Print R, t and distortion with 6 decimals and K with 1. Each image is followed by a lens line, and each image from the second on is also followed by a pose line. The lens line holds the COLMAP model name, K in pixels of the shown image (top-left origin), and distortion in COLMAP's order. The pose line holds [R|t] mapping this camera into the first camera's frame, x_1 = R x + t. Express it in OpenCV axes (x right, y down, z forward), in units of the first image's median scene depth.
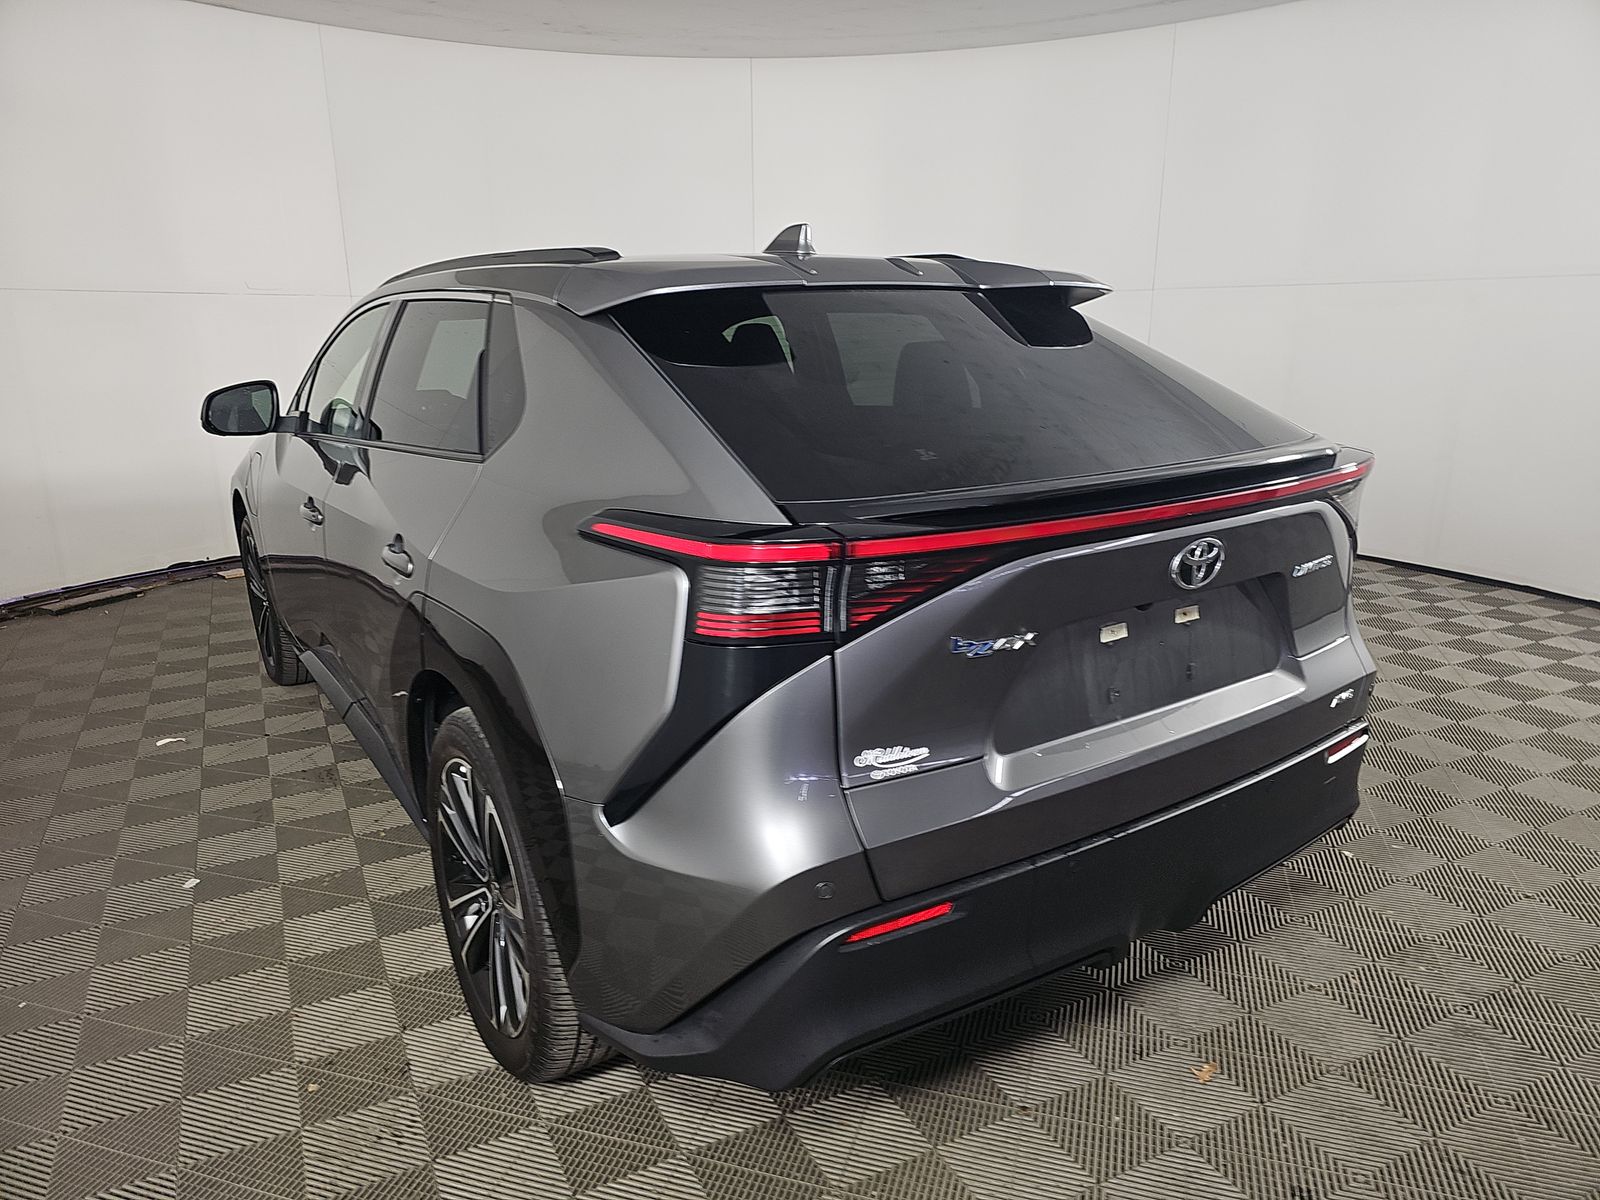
lens RADIAL K [[1053.7, 0, 800.0], [0, 1053.7, 600.0], [0, 0, 1]] dist [0.024997, -0.002032]
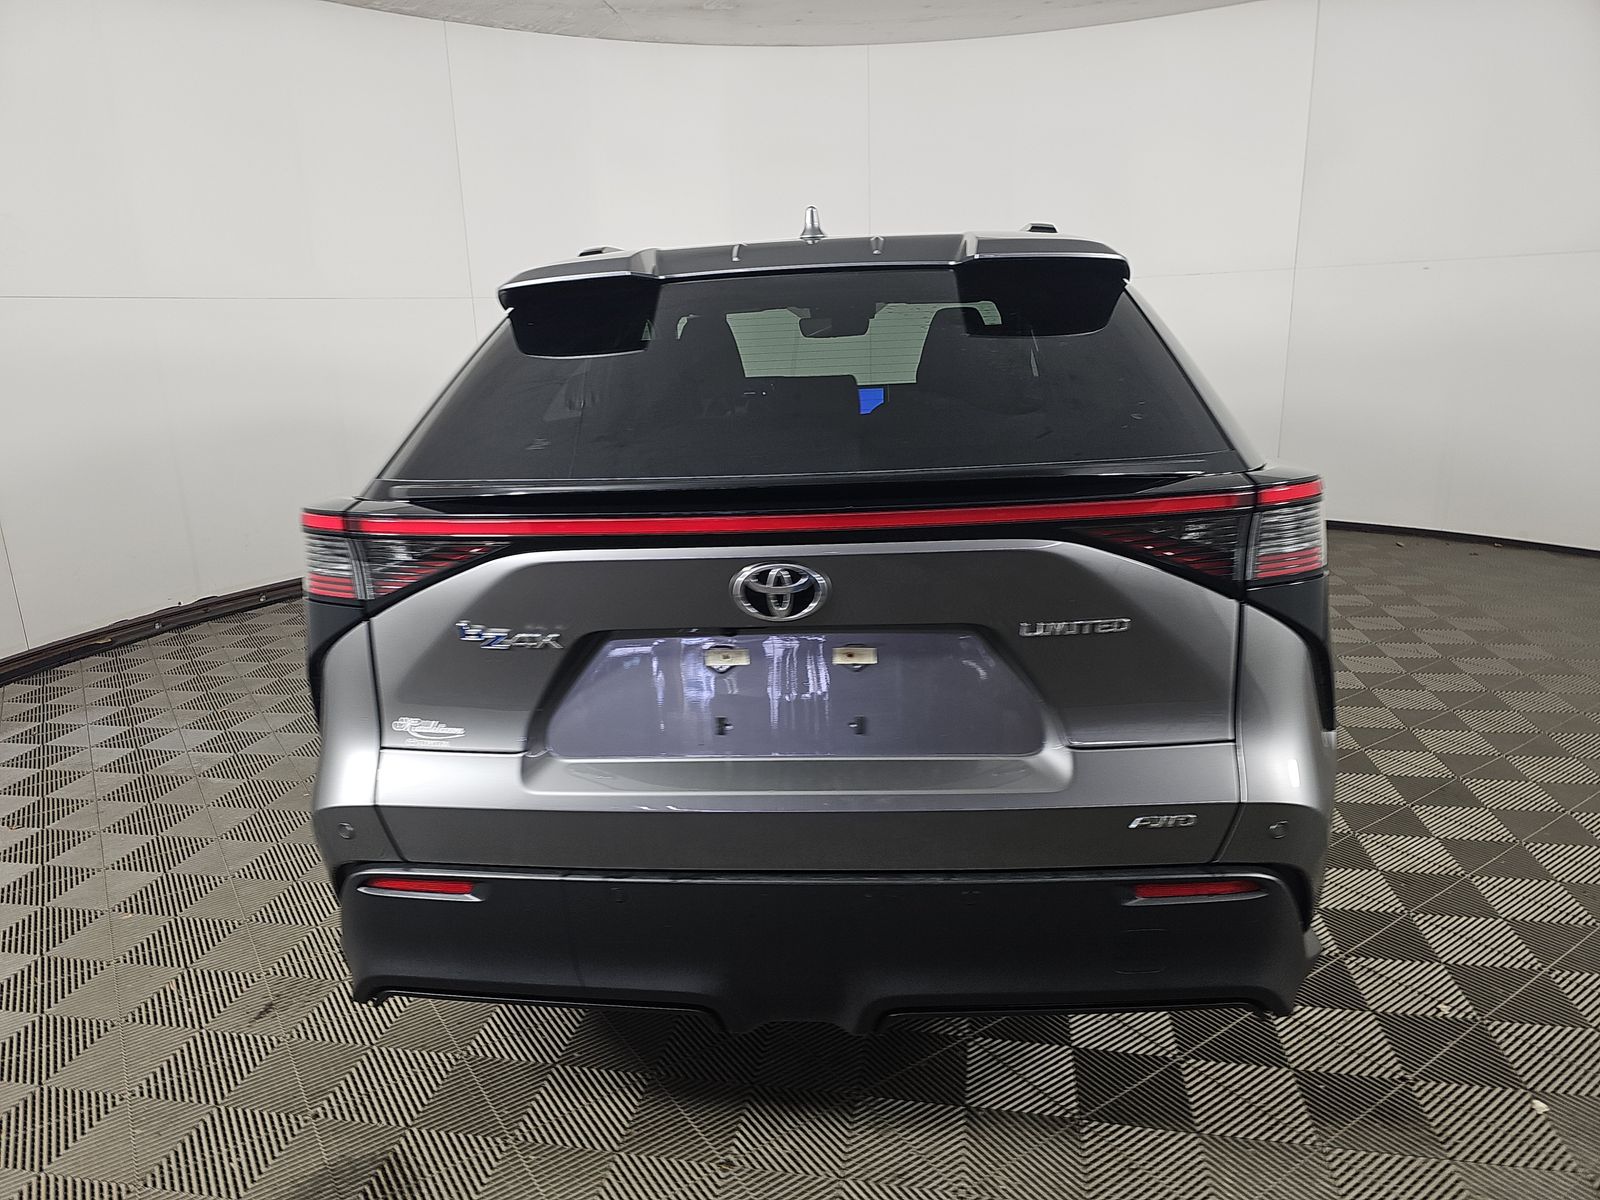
lens RADIAL K [[1053.7, 0, 800.0], [0, 1053.7, 600.0], [0, 0, 1]] dist [0.024997, -0.002032]
pose [[0.771228, 0.130172, -0.623108, 0.832798], [-0.126673, 0.990675, 0.050175, -0.064999], [0.623828, 0.040234, 0.780525, 0.329283]]
